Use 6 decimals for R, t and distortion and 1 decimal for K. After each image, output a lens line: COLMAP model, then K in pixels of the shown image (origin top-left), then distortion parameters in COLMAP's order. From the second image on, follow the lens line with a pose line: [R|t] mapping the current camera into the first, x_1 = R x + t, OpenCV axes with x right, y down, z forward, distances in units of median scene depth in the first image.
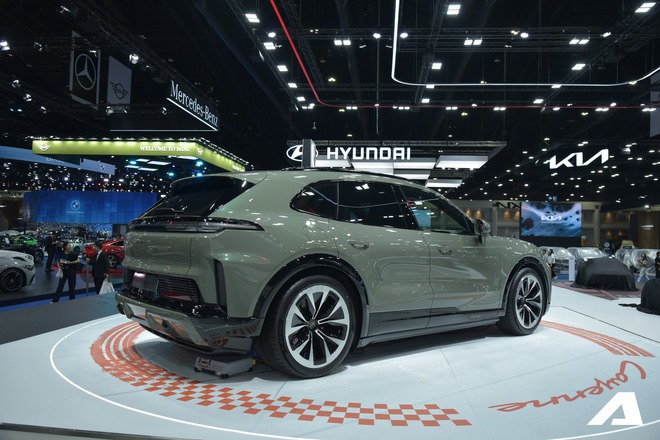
lens RADIAL K [[496.1, 0, 330.4], [0, 496.1, 222.5], [0, 0, 1]] dist [-0.049159, 0.012504]
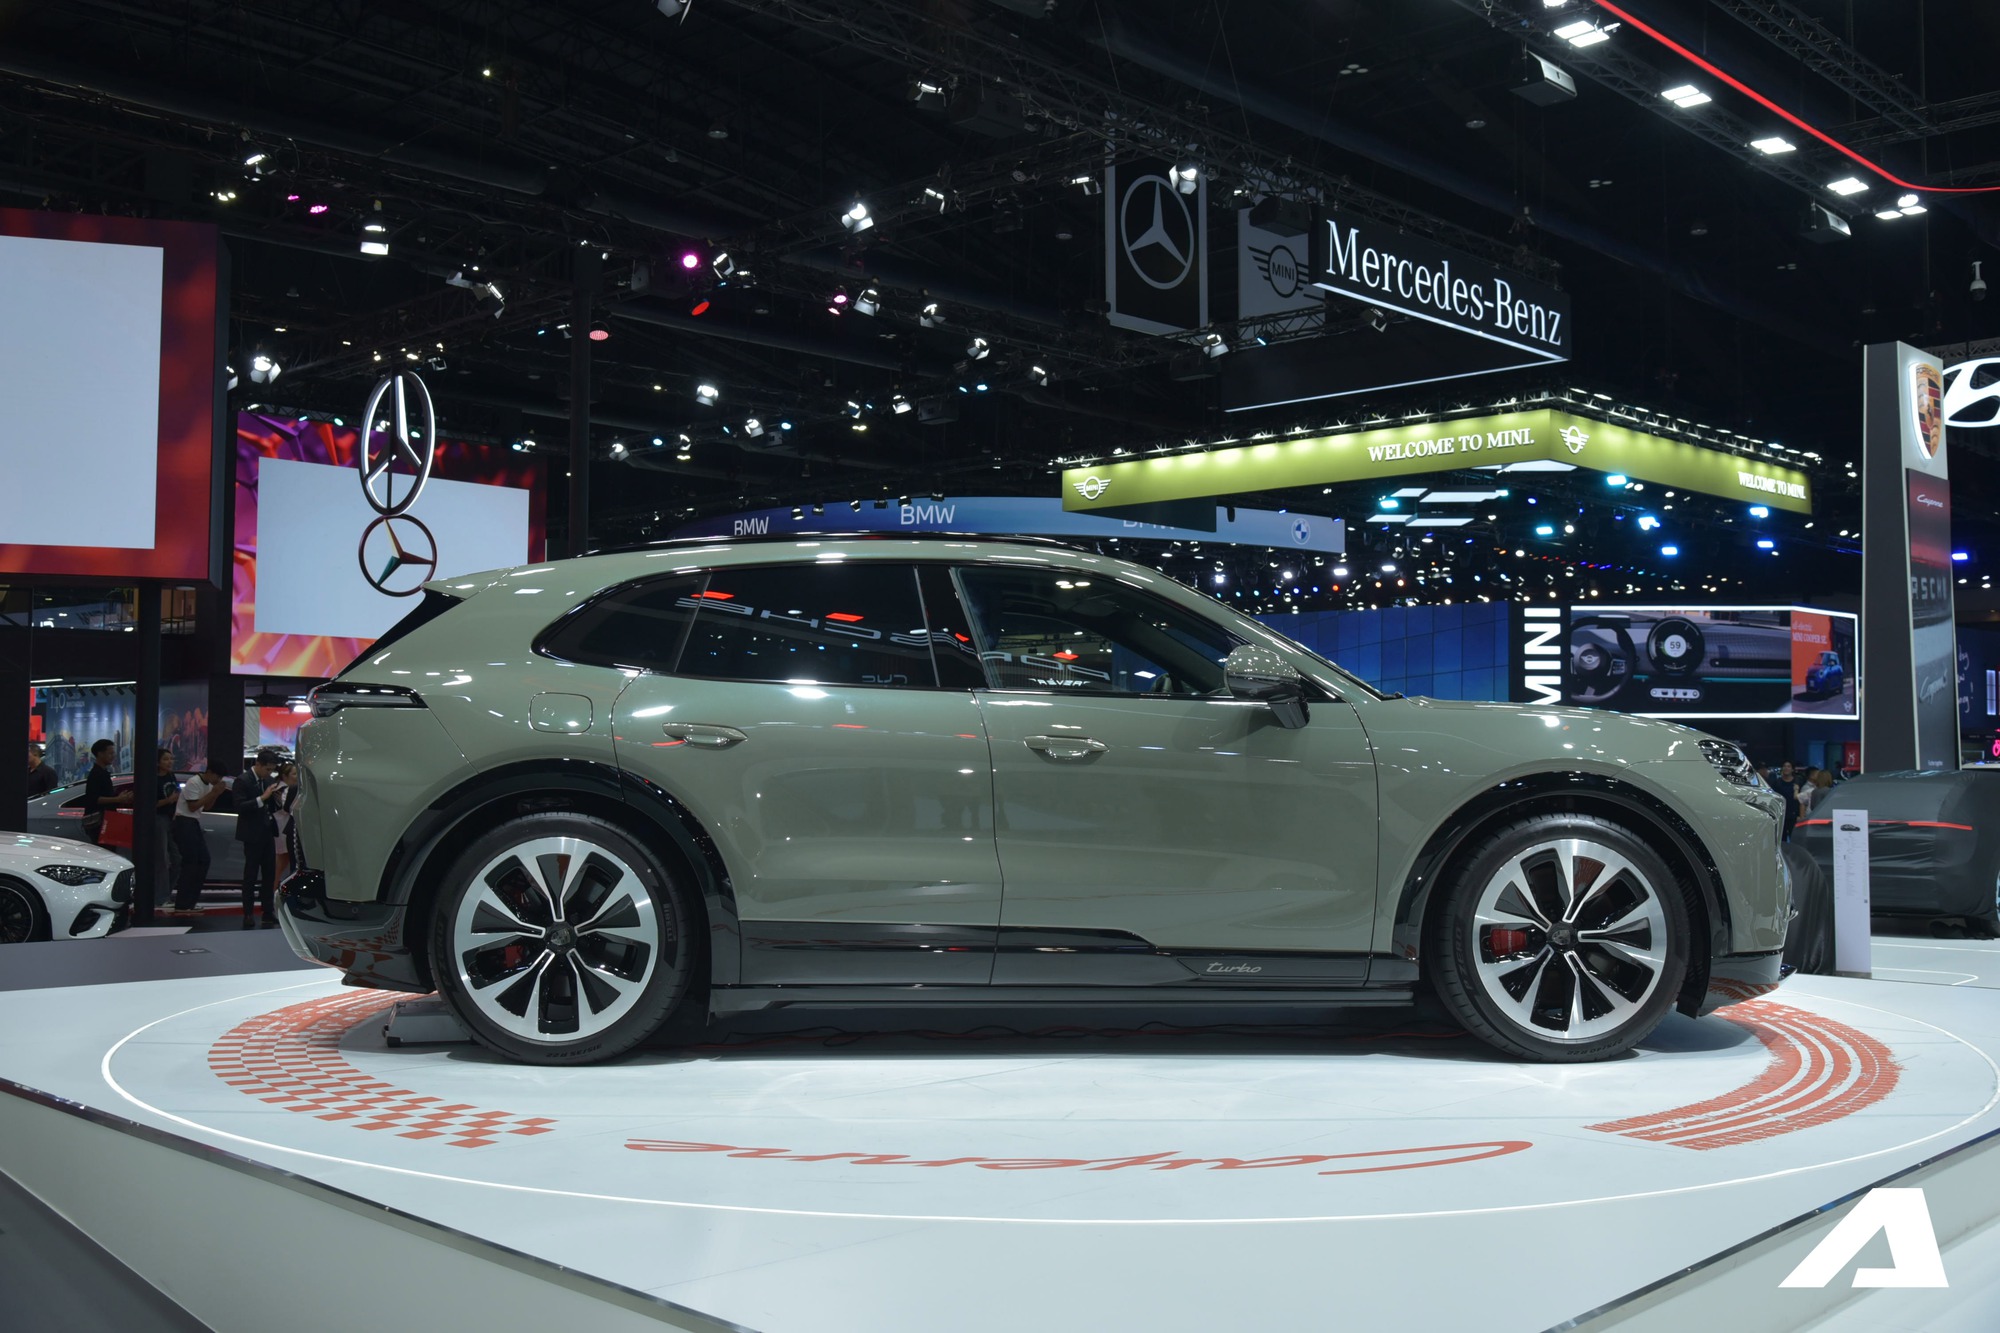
lens RADIAL K [[1897.3, 0, 1001.7], [0, 1897.3, 655.3], [0, 0, 1]] dist [-0.037335, 0.000000]
pose [[0.784532, -0.059279, -0.617249, 0.131442], [0.040975, 0.998200, -0.043785, 0.006487], [0.618733, 0.009059, 0.785549, 0.000679]]
